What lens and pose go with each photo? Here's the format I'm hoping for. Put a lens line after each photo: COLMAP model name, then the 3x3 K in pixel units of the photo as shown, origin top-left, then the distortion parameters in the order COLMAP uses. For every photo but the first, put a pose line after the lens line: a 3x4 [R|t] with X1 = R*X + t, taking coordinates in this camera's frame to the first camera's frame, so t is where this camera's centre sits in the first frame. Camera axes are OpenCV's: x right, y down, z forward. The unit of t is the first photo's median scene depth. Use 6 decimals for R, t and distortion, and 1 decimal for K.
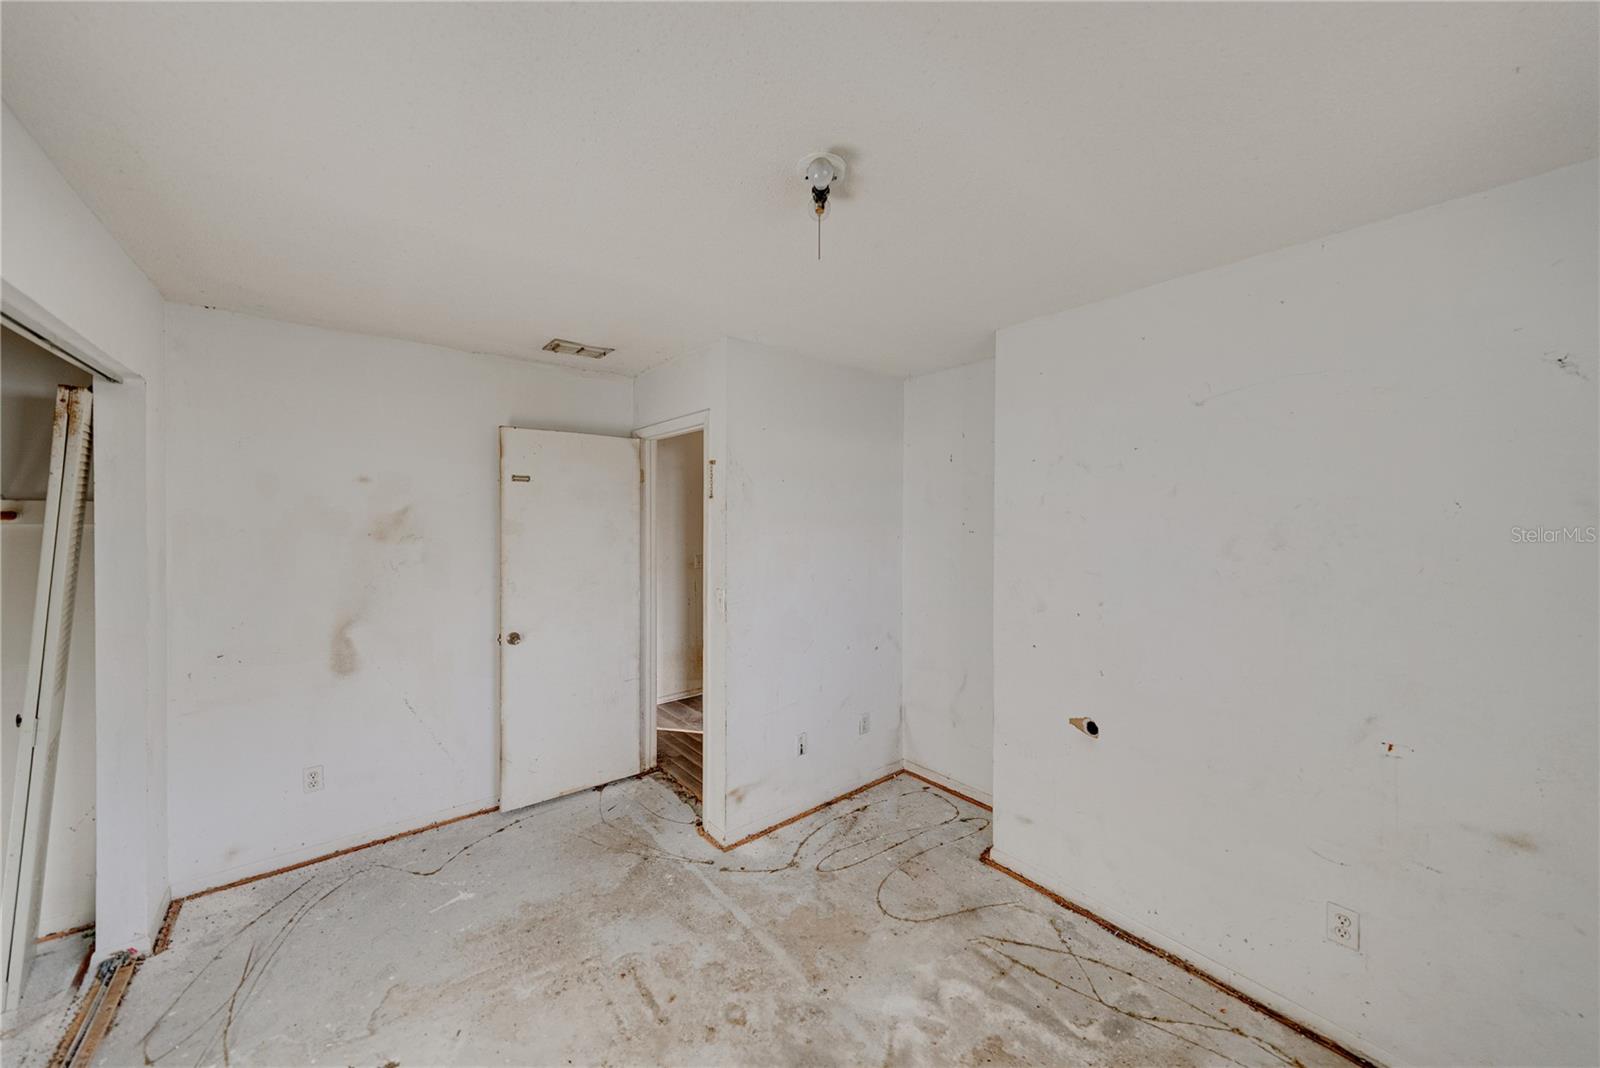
lens RADIAL K [[582.2, 0, 793.9], [0, 582.2, 526.0], [0, 0, 1]] dist [-0.002121, 0.000123]
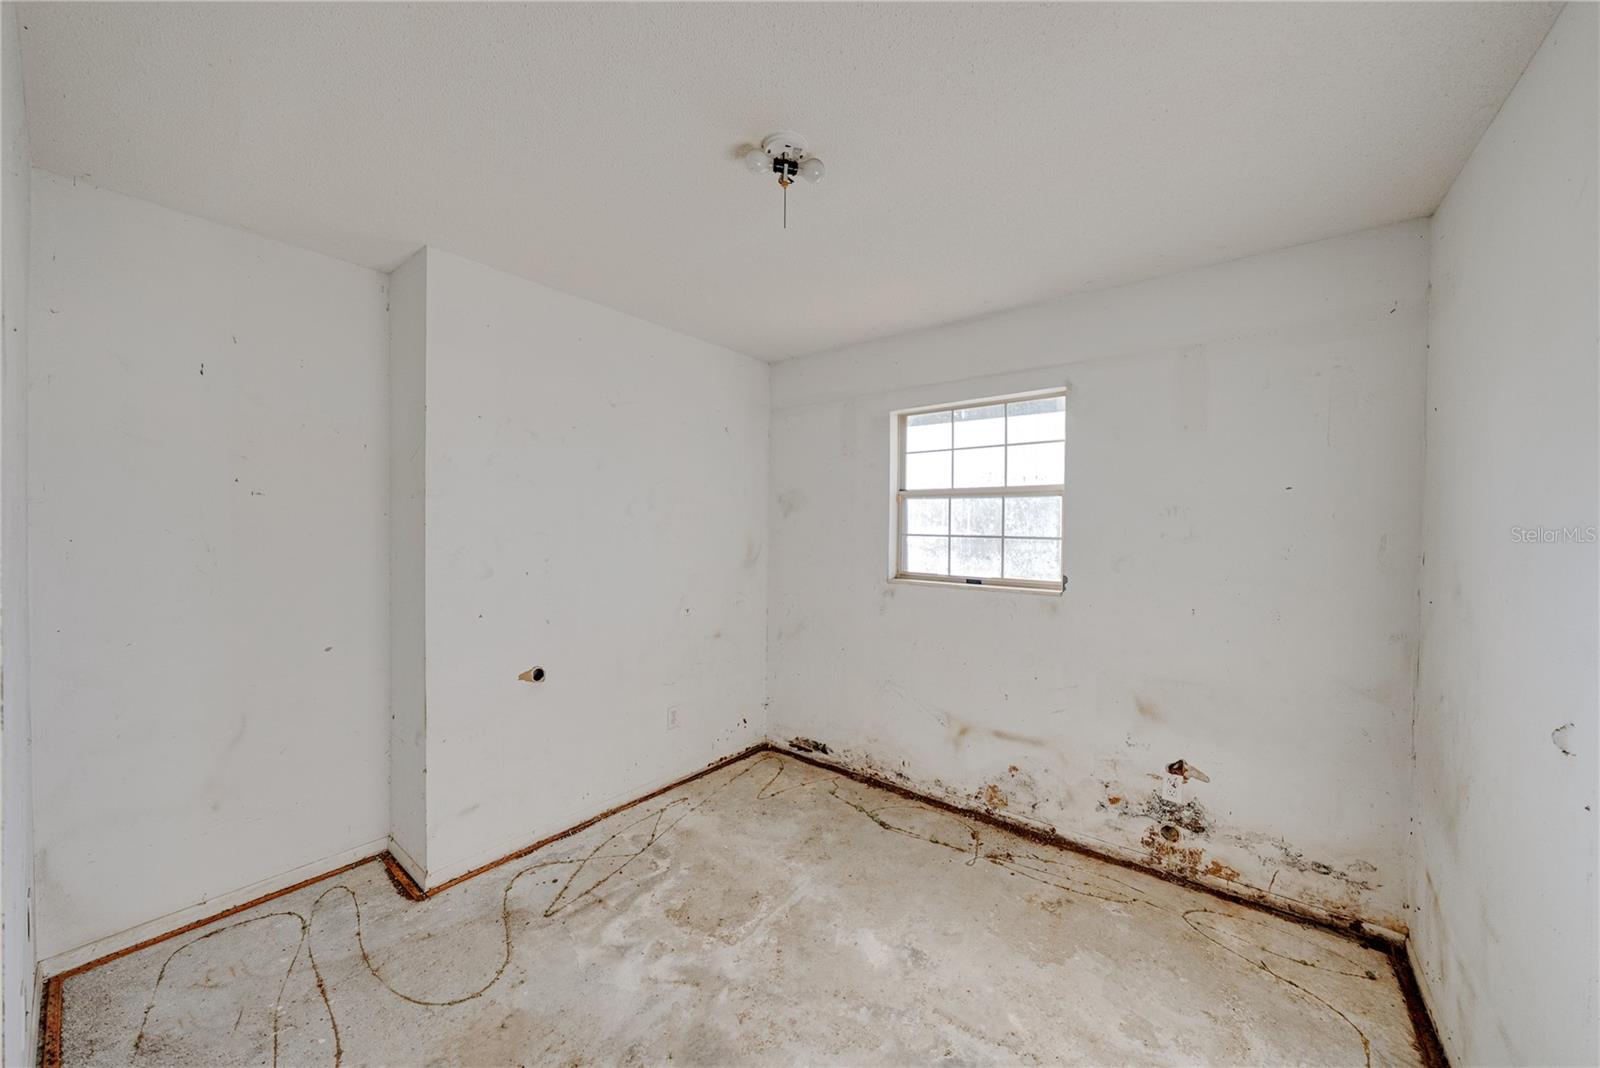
lens RADIAL K [[569.2, 0, 808.4], [0, 569.2, 518.6], [0, 0, 1]] dist [-0.002210, 0.000196]
pose [[-0.250072, 0.005218, 0.968213, -0.789882], [0.003024, 0.999985, -0.004608, 0.070219], [-0.968222, 0.001776, -0.250084, 0.924767]]
